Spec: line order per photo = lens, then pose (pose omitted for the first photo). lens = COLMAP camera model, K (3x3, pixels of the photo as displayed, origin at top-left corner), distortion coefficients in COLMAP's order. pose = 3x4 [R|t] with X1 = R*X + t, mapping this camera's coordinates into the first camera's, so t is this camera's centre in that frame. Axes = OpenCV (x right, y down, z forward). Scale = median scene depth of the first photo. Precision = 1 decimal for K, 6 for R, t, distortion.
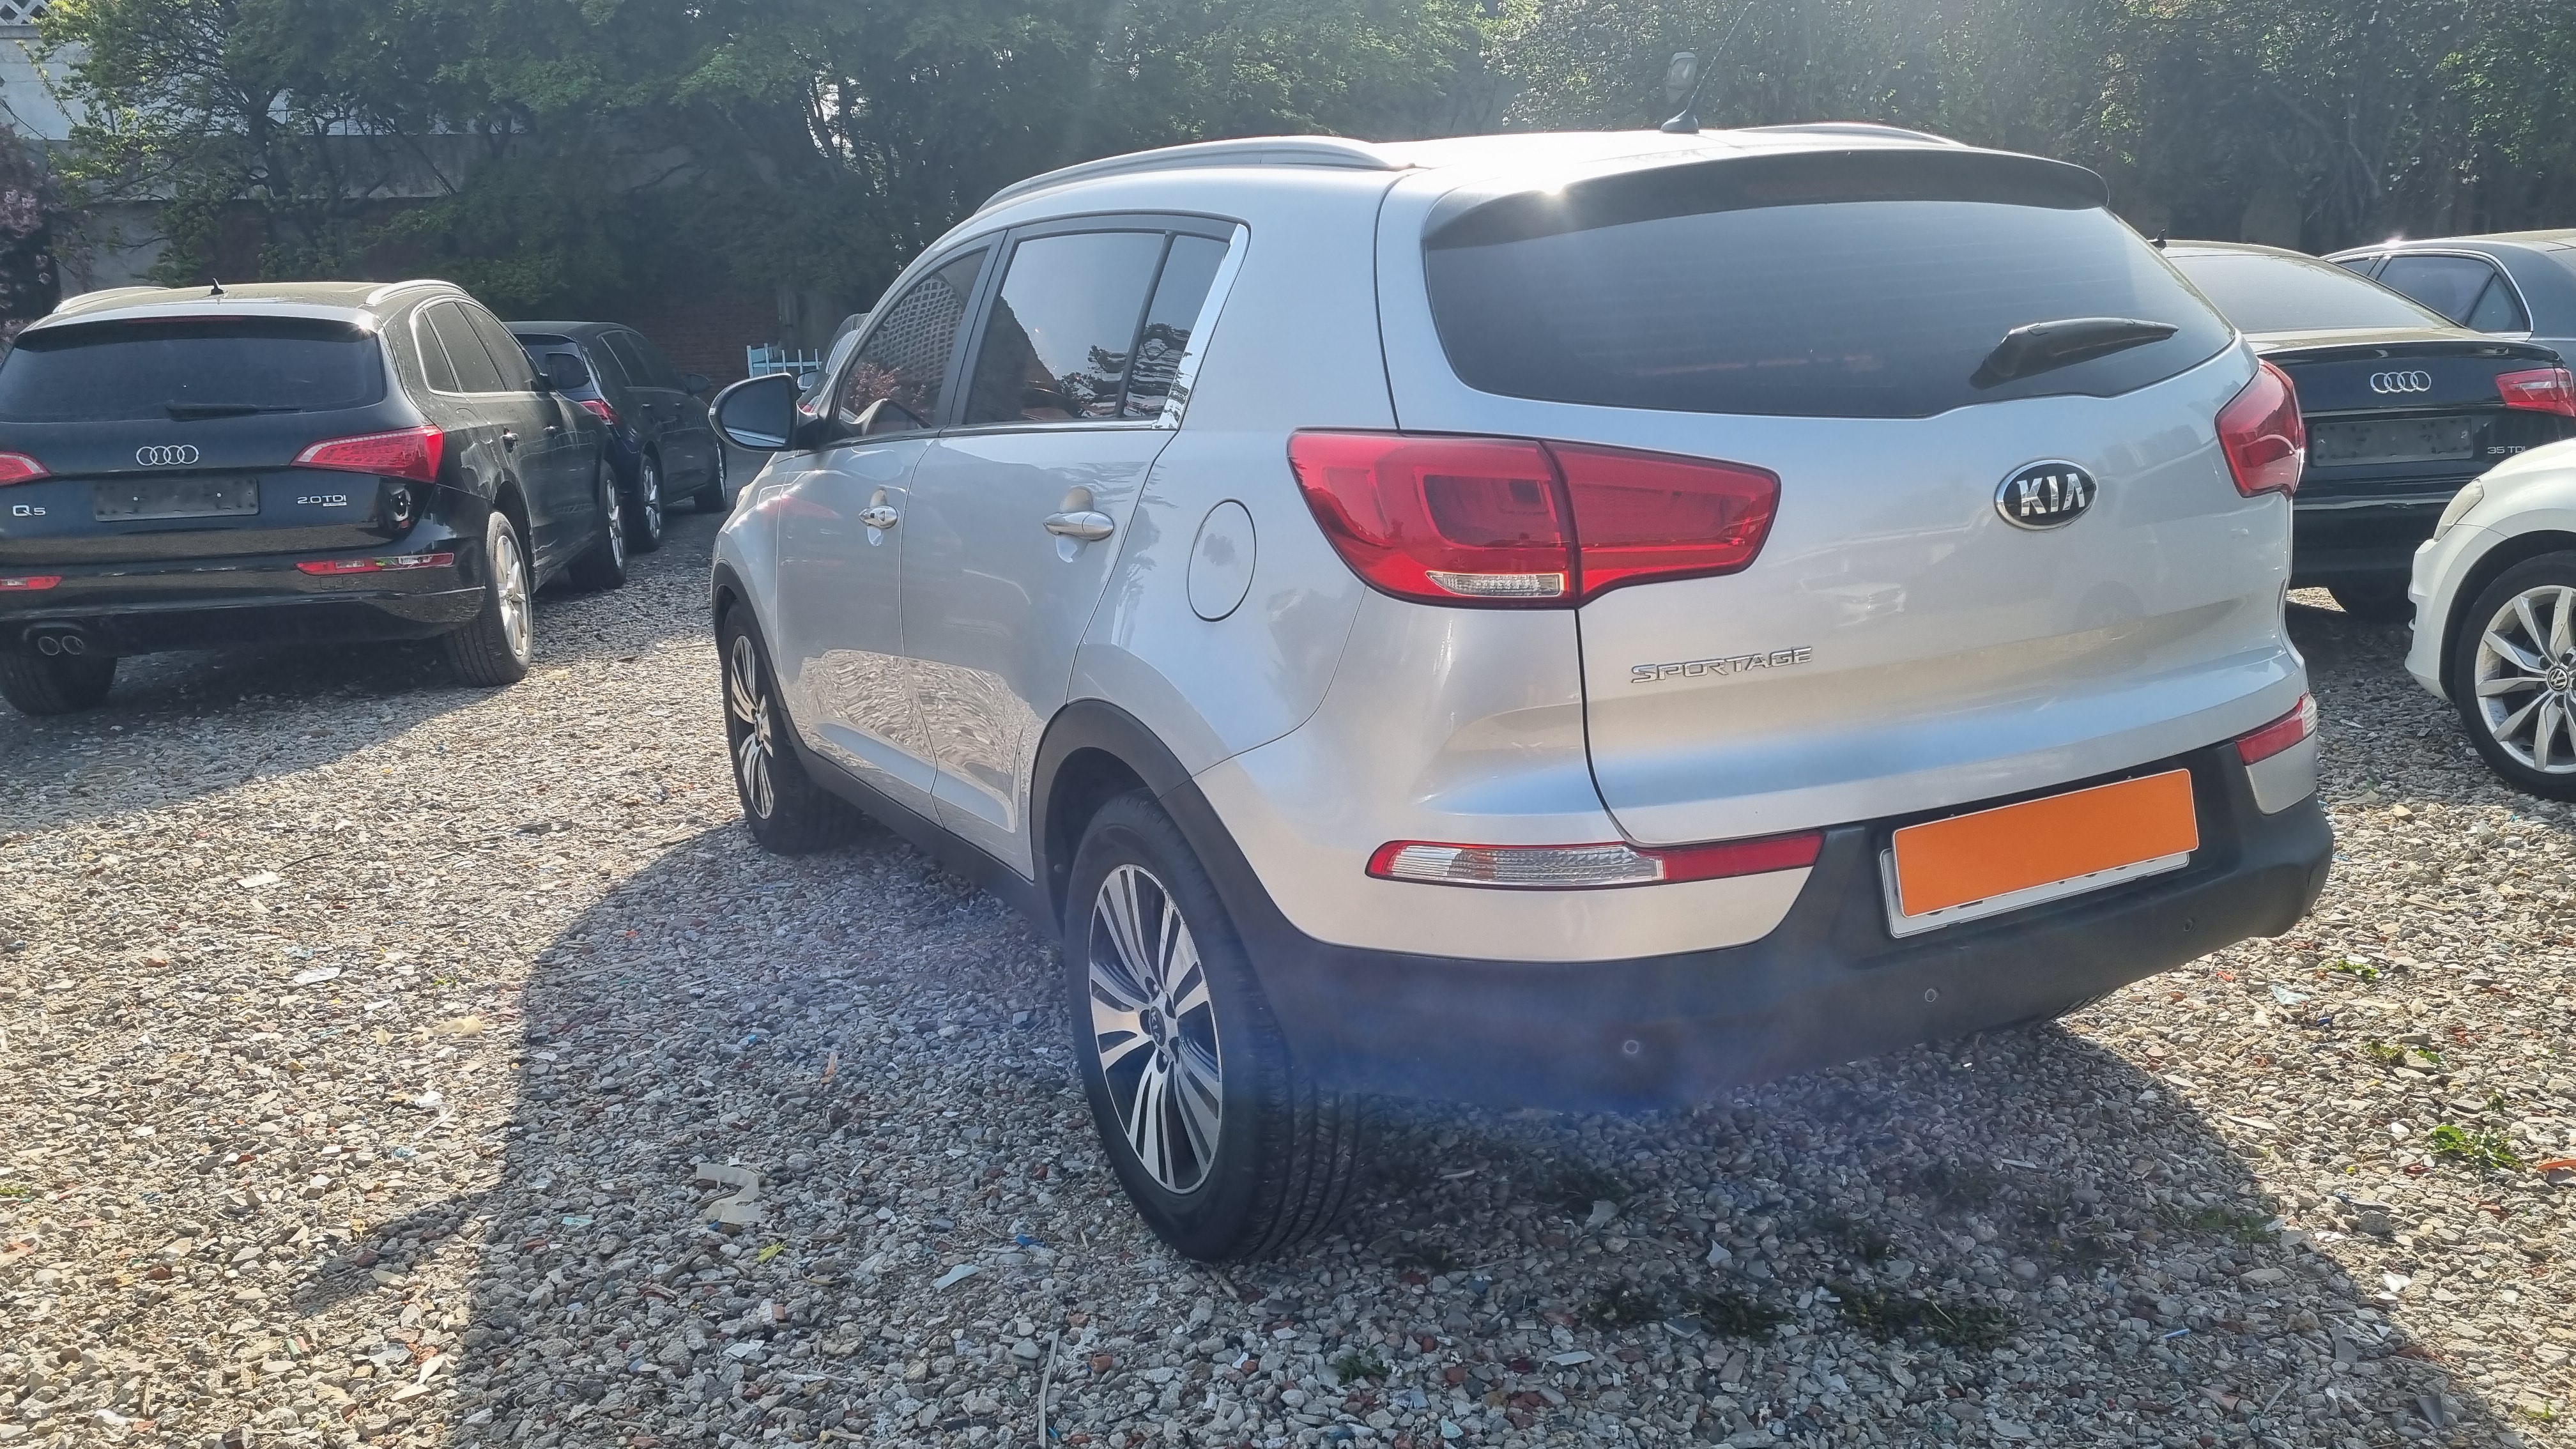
lens RADIAL K [[1964.3, 0, 1277.7], [0, 1964.3, 735.3], [0, 0, 1]] dist [0.057689, -0.016964]
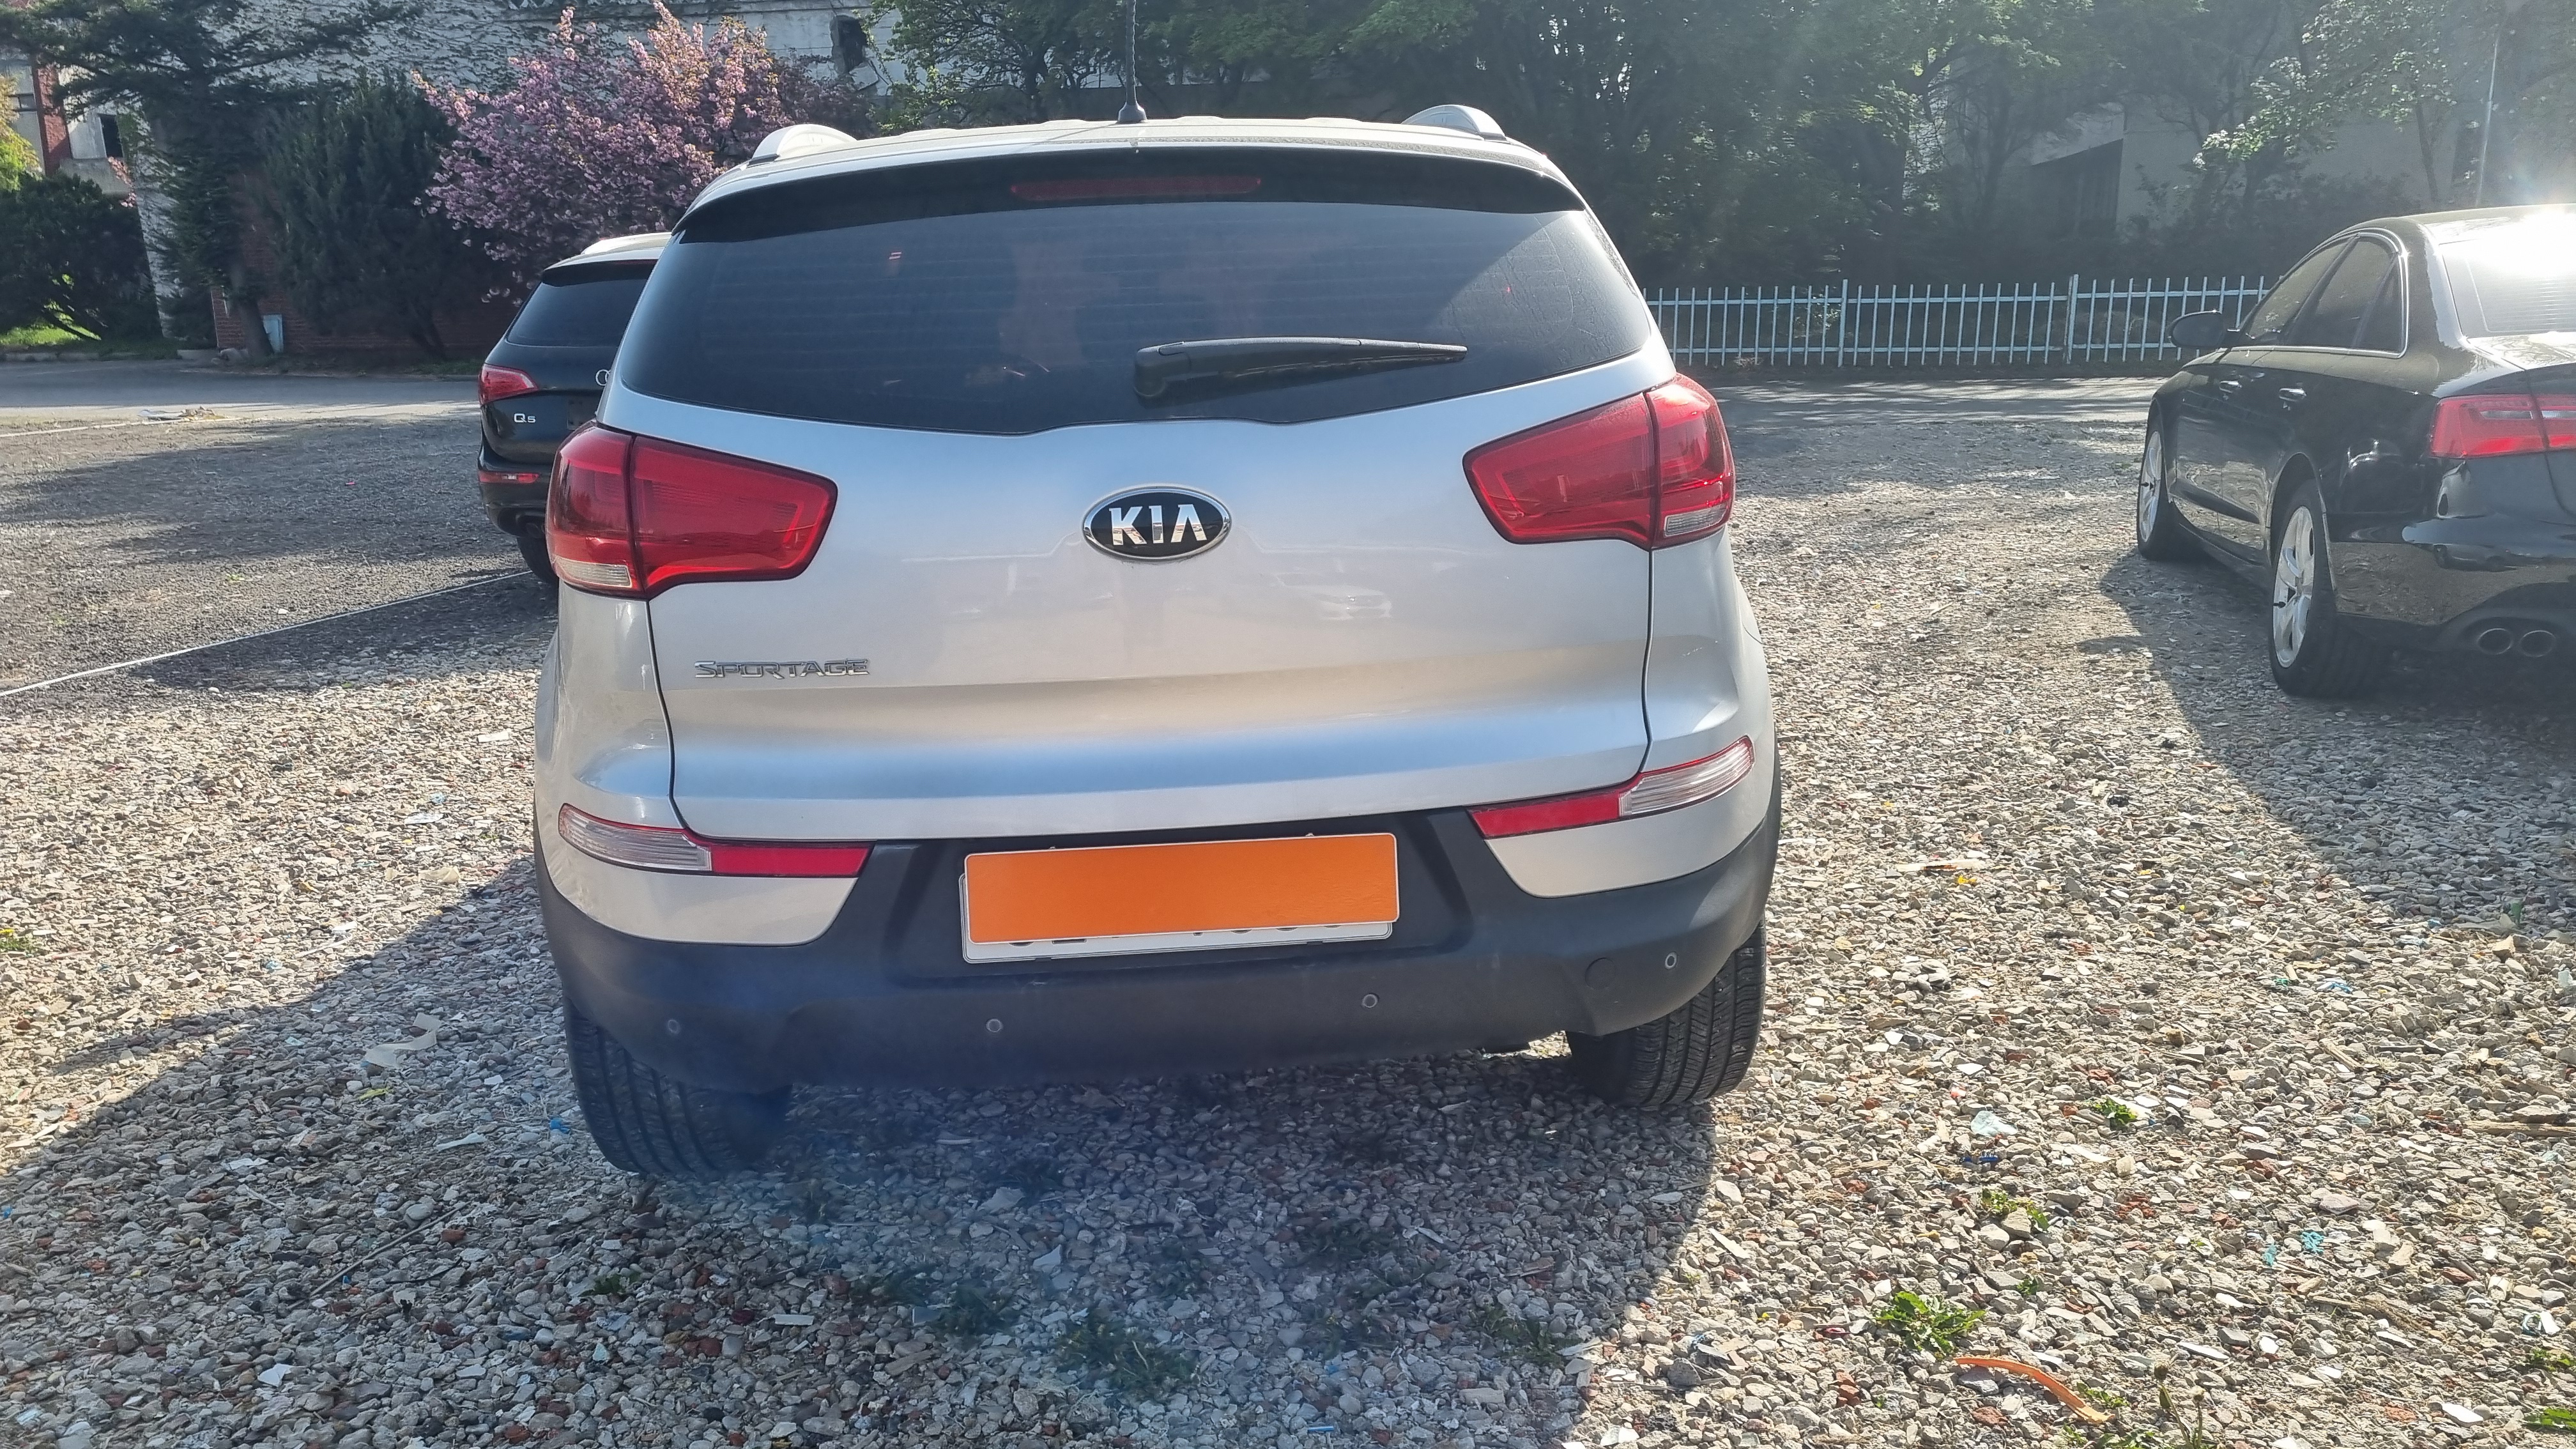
lens RADIAL K [[1964.3, 0, 1301.8], [0, 1964.3, 751.9], [0, 0, 1]] dist [0.057689, -0.016964]
pose [[0.919731, 0.114128, -0.375592, 0.755028], [-0.099380, 0.993330, 0.058479, -0.069767], [0.379761, -0.016458, 0.924938, 0.142276]]
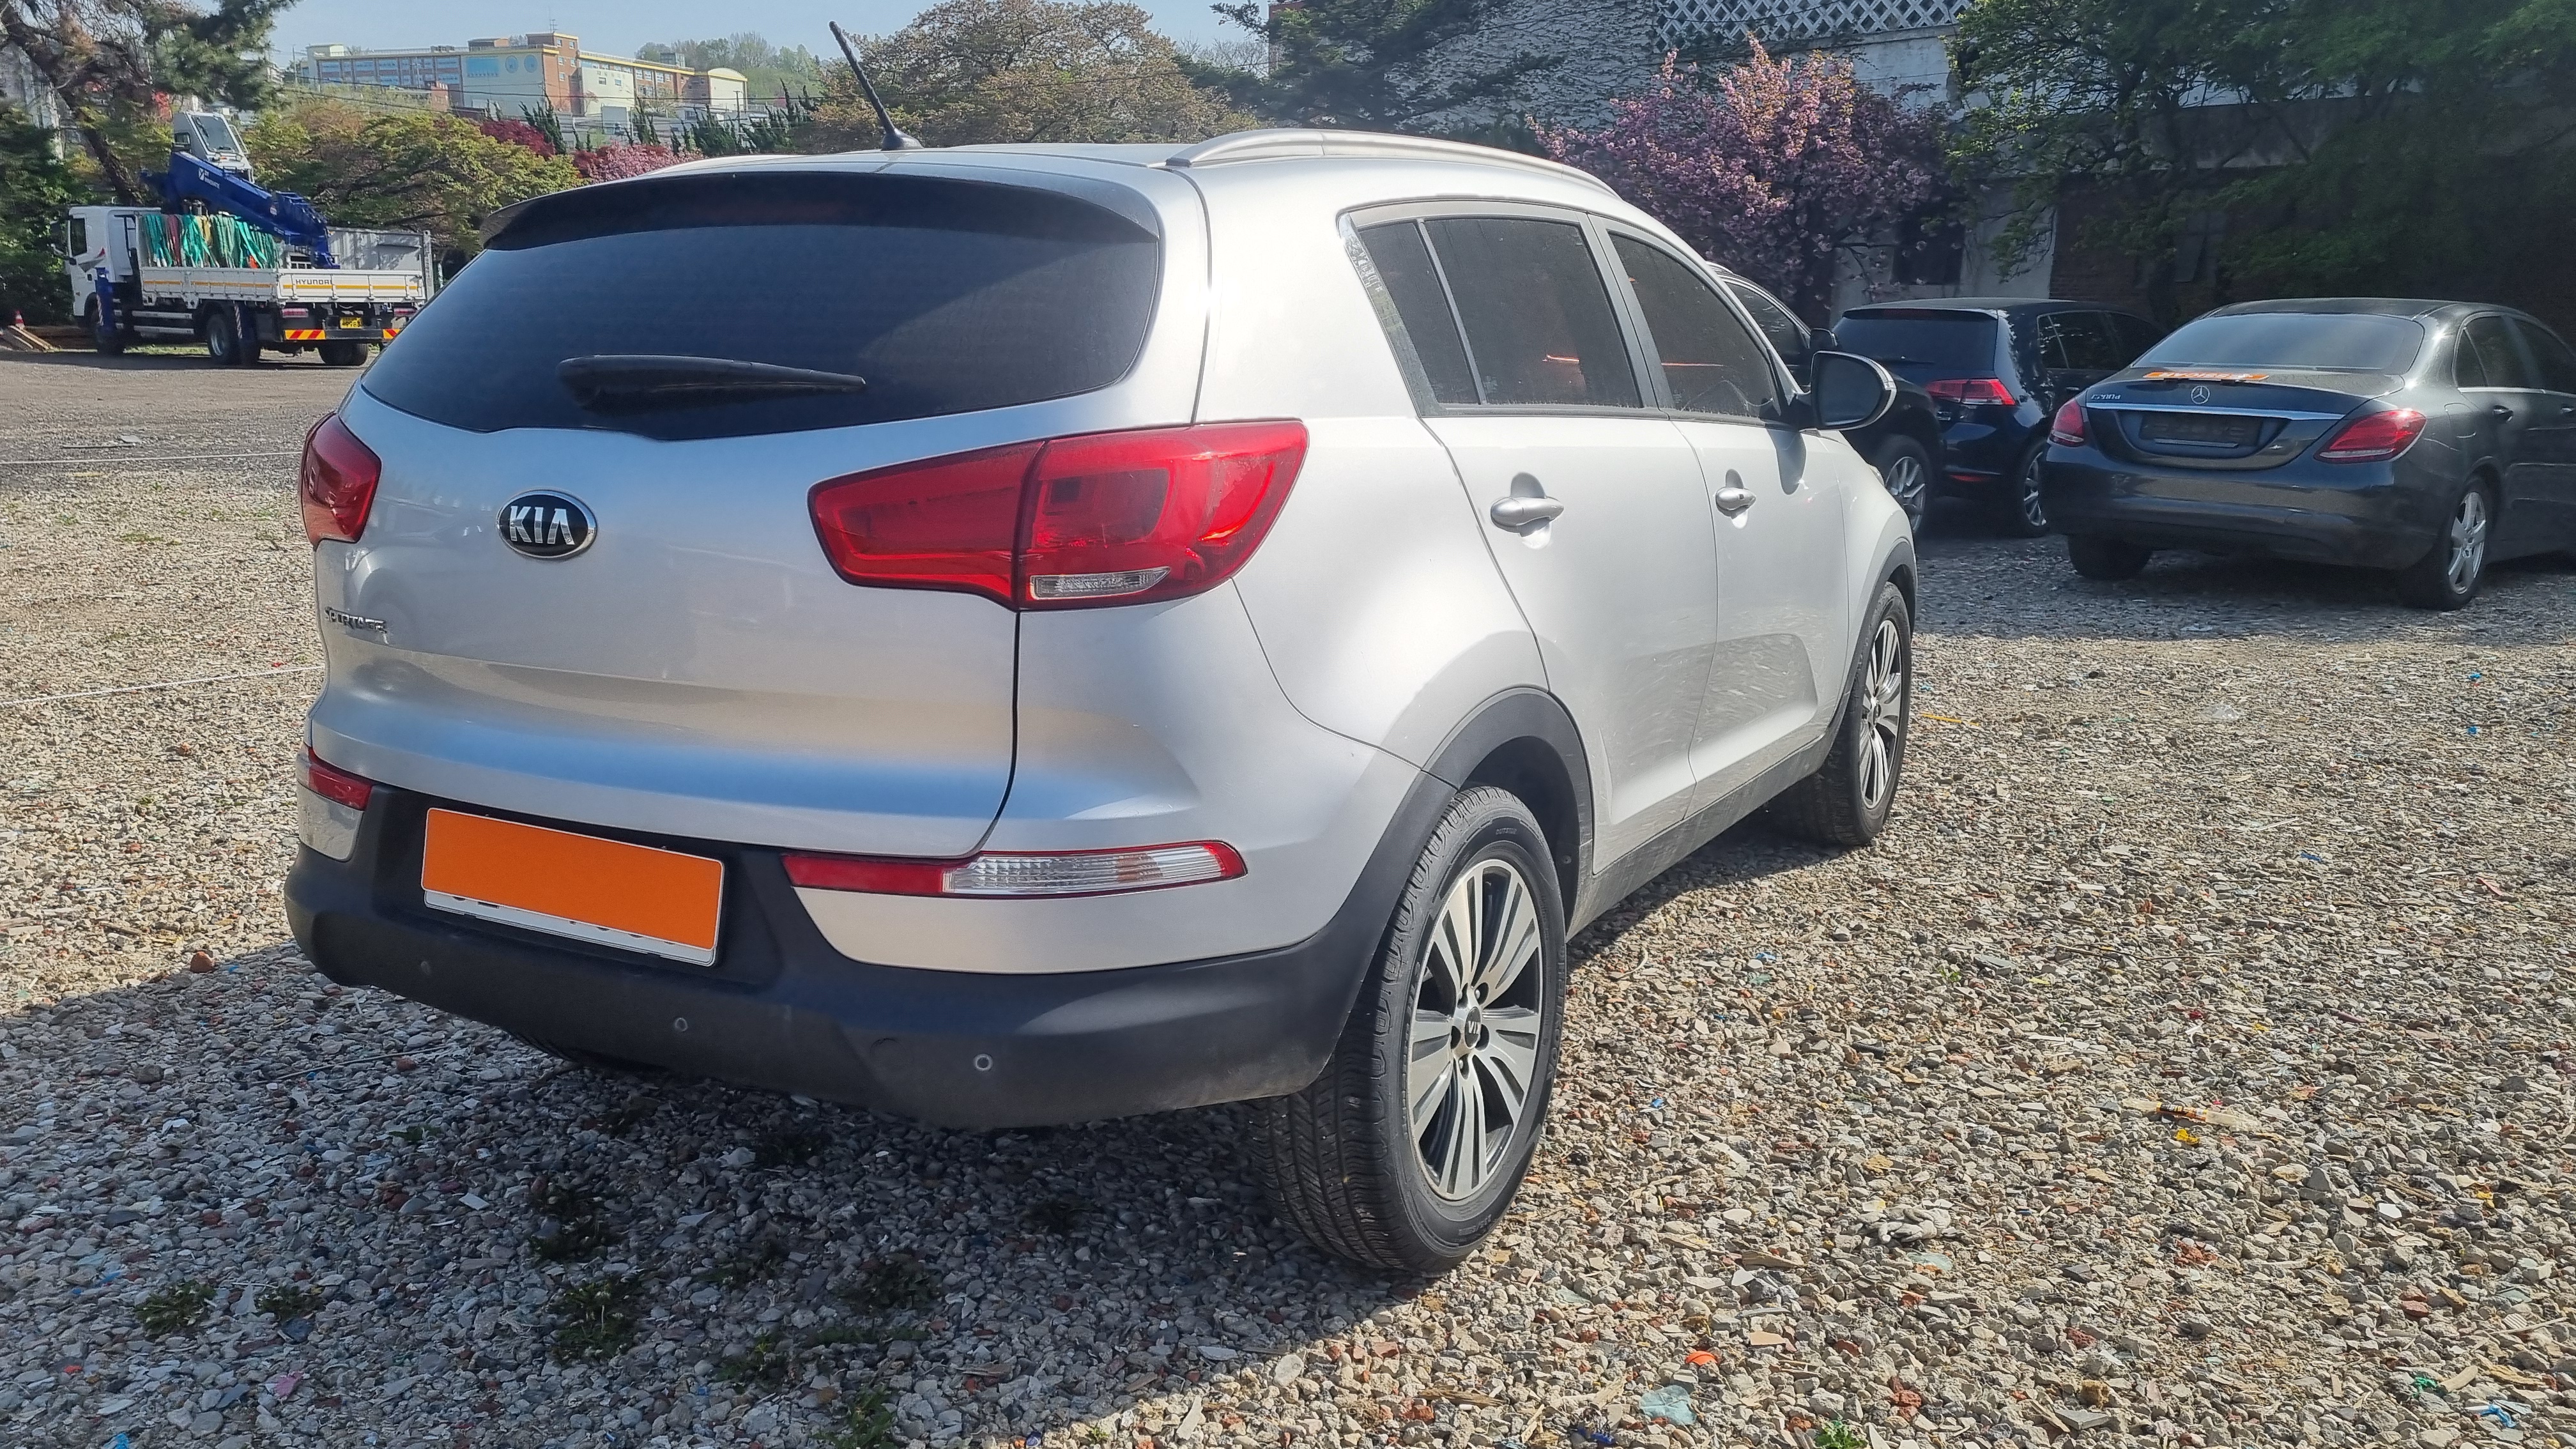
lens RADIAL K [[1964.3, 0, 1280.0], [0, 1964.3, 714.2], [0, 0, 1]] dist [0.057689, -0.016964]
pose [[0.543401, 0.219655, -0.810226, 1.307302], [-0.213853, 0.969539, 0.119419, -0.209787], [0.811777, 0.108377, 0.573823, 0.682250]]
